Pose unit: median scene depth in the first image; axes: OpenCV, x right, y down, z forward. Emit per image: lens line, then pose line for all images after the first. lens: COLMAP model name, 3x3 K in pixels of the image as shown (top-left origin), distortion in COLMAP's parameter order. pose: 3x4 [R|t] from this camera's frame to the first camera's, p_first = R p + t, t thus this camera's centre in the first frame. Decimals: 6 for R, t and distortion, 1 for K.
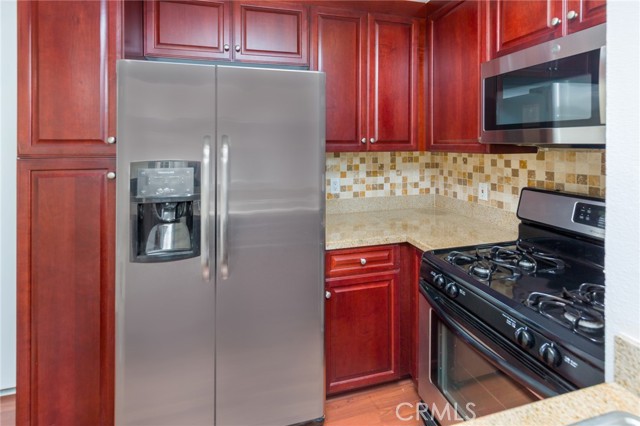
lens RADIAL K [[304.4, 0, 337.7], [0, 304.4, 147.6], [0, 0, 1]] dist [0.004285, 0.000046]
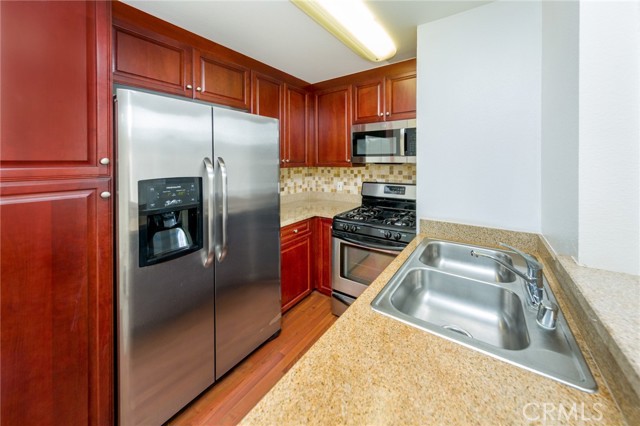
lens RADIAL K [[214.2, 0, 348.3], [0, 214.2, 163.7], [0, 0, 1]] dist [-0.000387, -0.000083]
pose [[0.742798, -0.007565, 0.669473, -0.475803], [0.009528, 0.999954, 0.000727, -0.005511], [-0.669447, 0.005838, 0.742836, -0.095498]]
